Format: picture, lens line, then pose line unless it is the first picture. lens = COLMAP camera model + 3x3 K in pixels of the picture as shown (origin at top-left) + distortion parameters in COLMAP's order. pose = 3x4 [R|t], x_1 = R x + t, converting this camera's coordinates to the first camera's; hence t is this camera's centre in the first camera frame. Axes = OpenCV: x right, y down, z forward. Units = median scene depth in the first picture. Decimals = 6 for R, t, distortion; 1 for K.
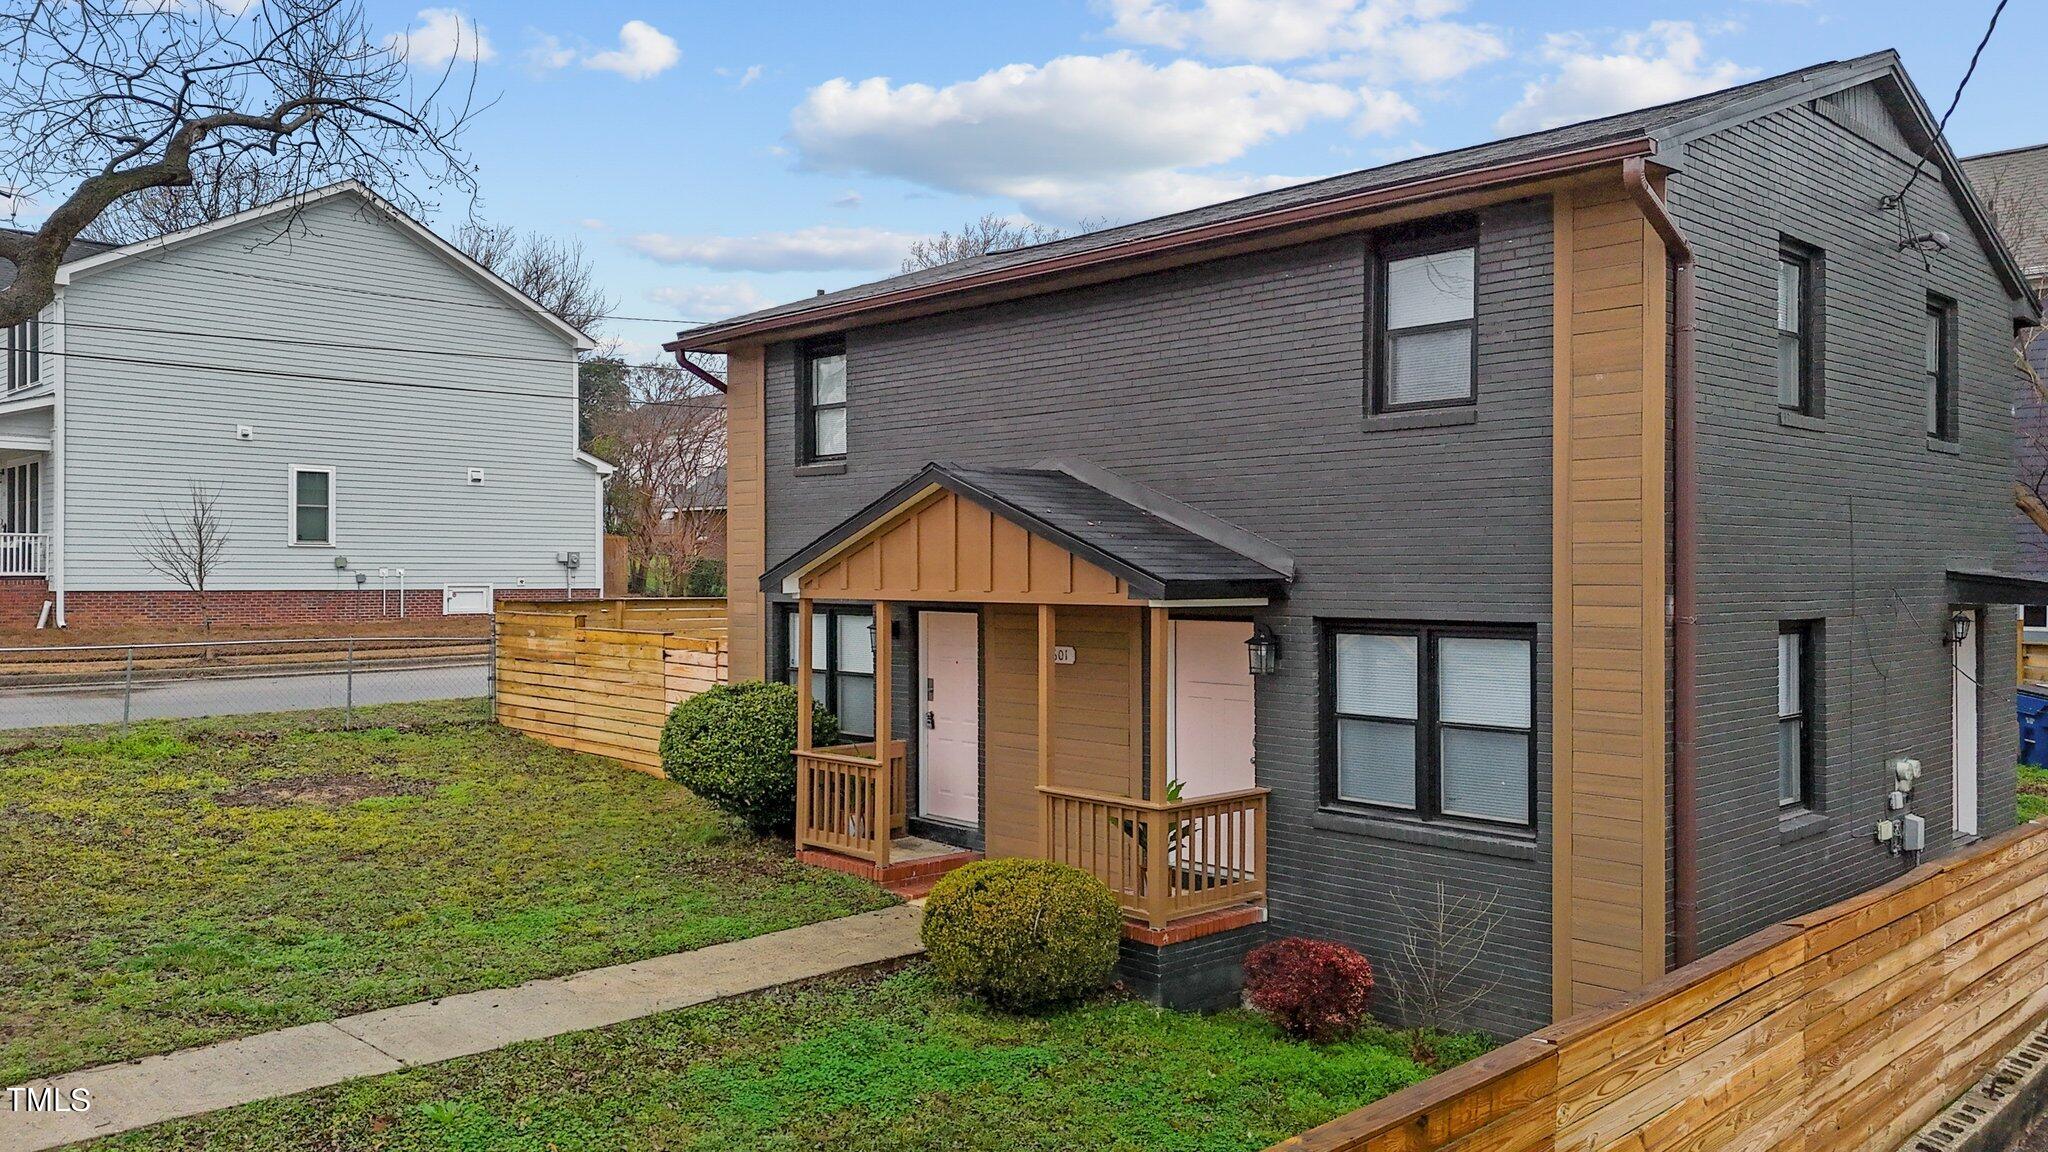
lens RADIAL K [[1469.1, 0, 1026.3], [0, 1469.1, 630.1], [0, 0, 1]] dist [-0.001101, -0.074456]
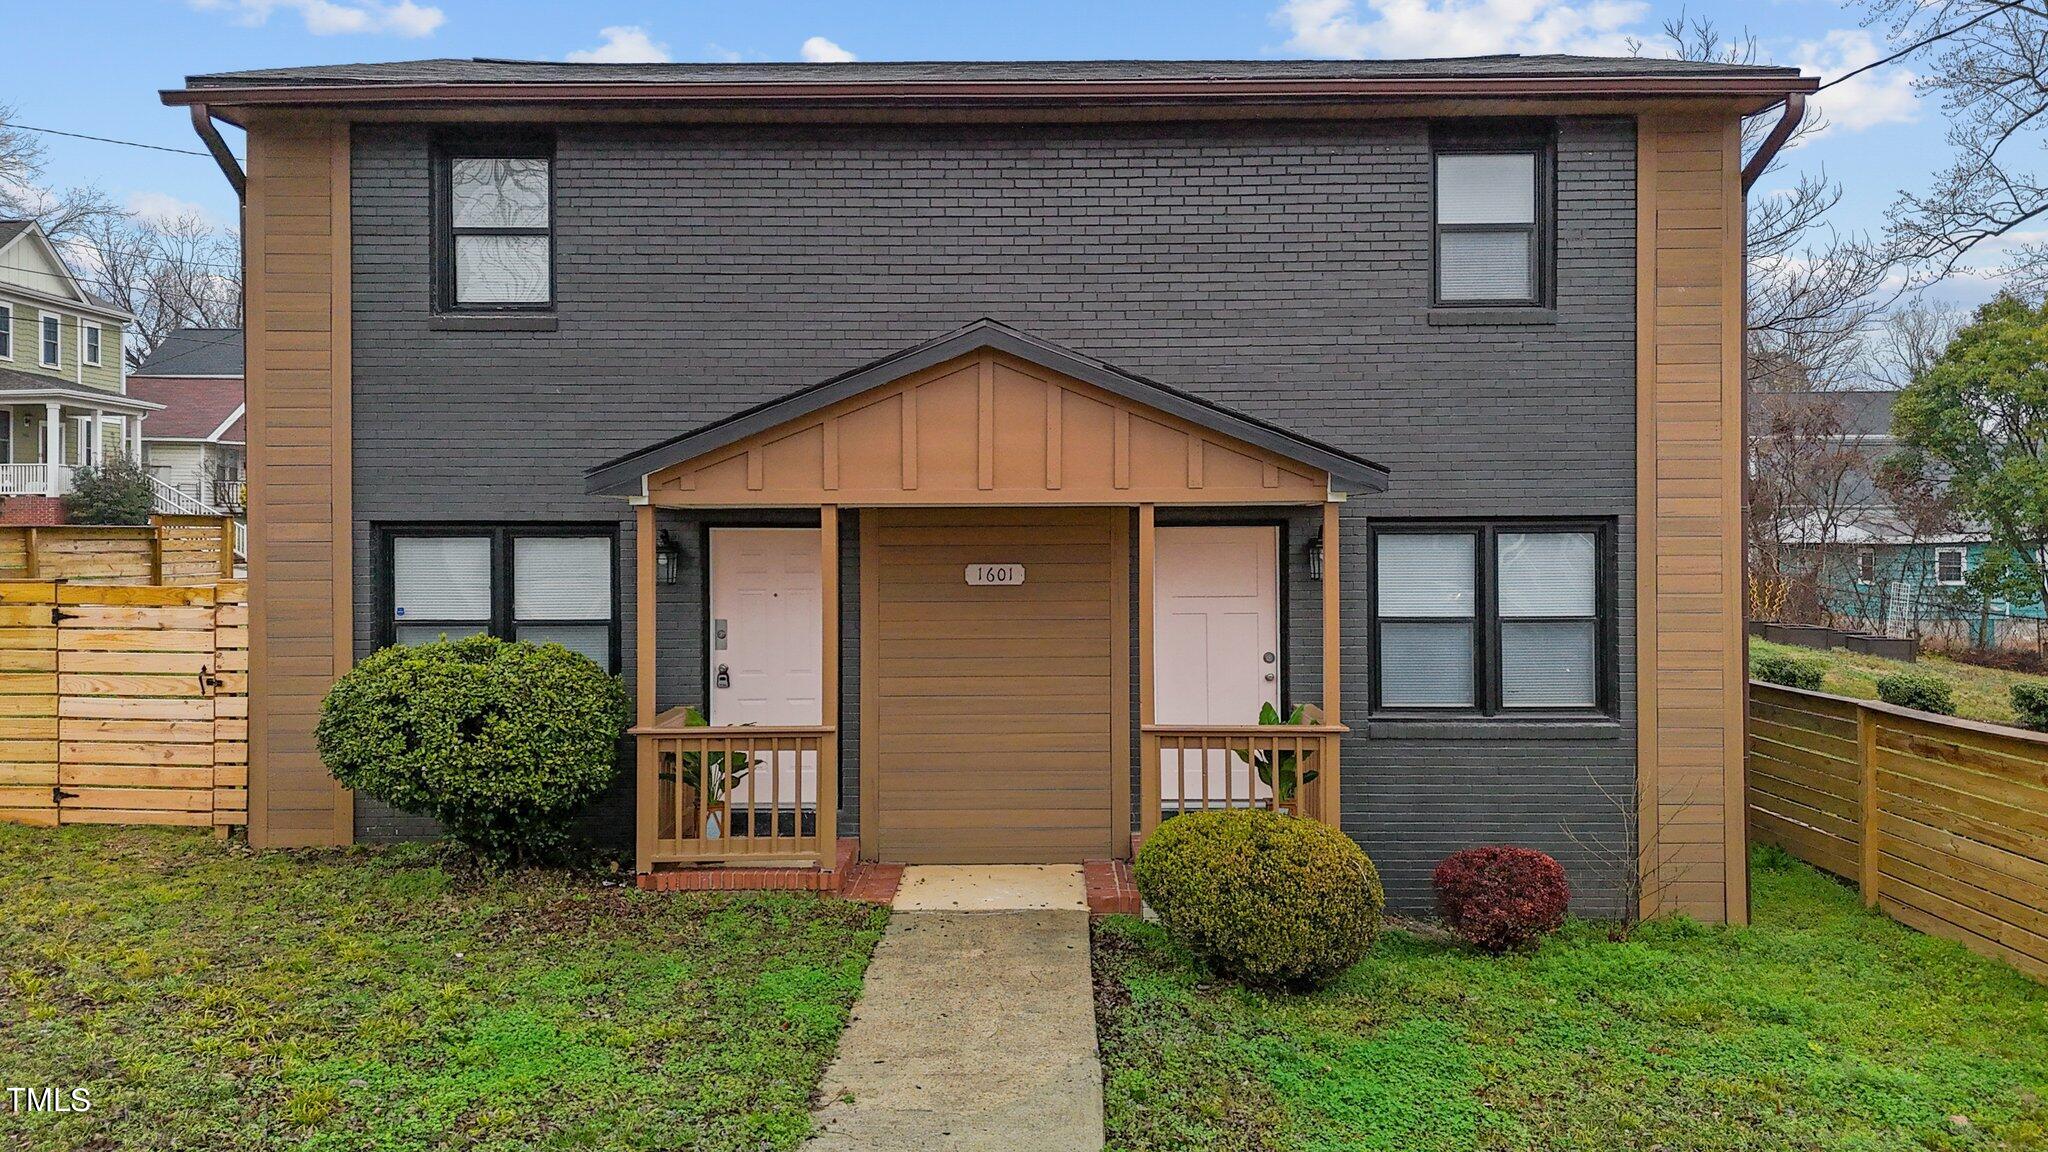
lens RADIAL K [[1548.1, 0, 1024.0], [0, 1548.1, 576.0], [0, 0, 1]] dist [0.031946, -0.006203]
pose [[0.707302, -0.029304, 0.706304, -0.695122], [0.033042, 0.999419, 0.008377, 0.013911], [-0.706139, 0.017412, 0.707859, 0.463331]]
